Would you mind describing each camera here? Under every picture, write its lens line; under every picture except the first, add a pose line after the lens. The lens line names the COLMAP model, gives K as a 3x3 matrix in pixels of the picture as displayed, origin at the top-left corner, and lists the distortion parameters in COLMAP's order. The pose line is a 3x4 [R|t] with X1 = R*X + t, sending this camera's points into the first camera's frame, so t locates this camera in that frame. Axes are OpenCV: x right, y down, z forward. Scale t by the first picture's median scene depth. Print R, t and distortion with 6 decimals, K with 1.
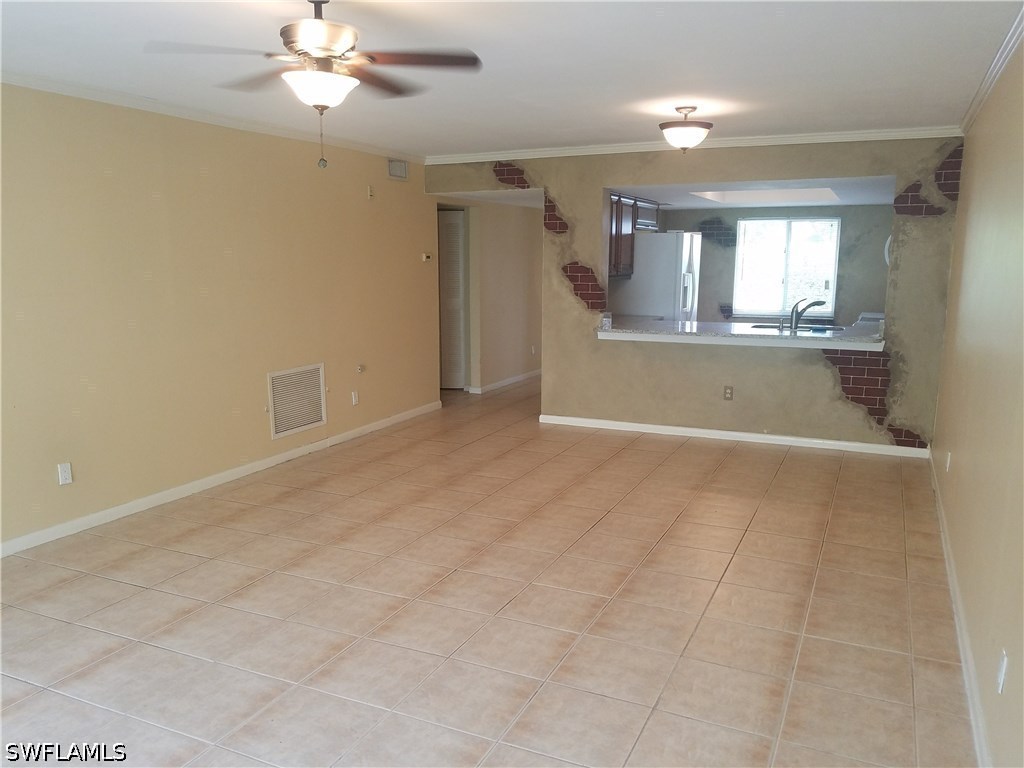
lens RADIAL K [[797.6, 0, 509.1], [0, 797.6, 390.6], [0, 0, 1]] dist [0.001467, -0.022466]
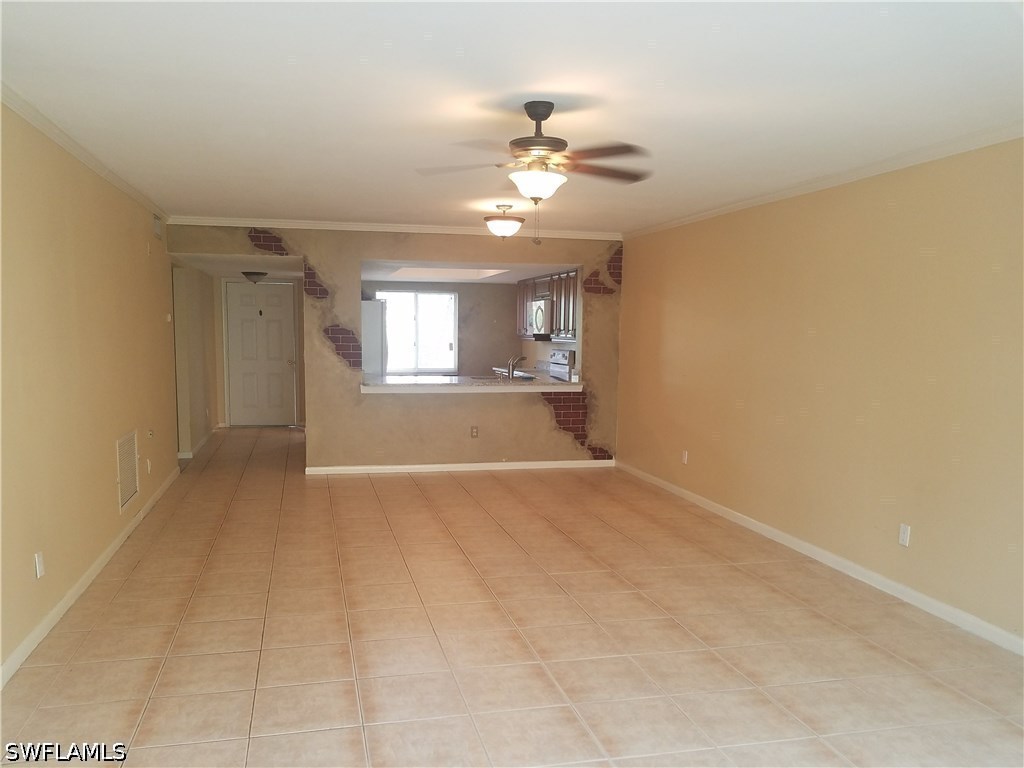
lens RADIAL K [[797.6, 0, 469.8], [0, 797.6, 399.0], [0, 0, 1]] dist [0.001467, -0.022466]
pose [[0.796266, -0.045517, 0.603232, -0.503504], [0.090506, 0.994906, -0.044398, 0.006638], [-0.598138, 0.089948, 0.796329, 0.029676]]
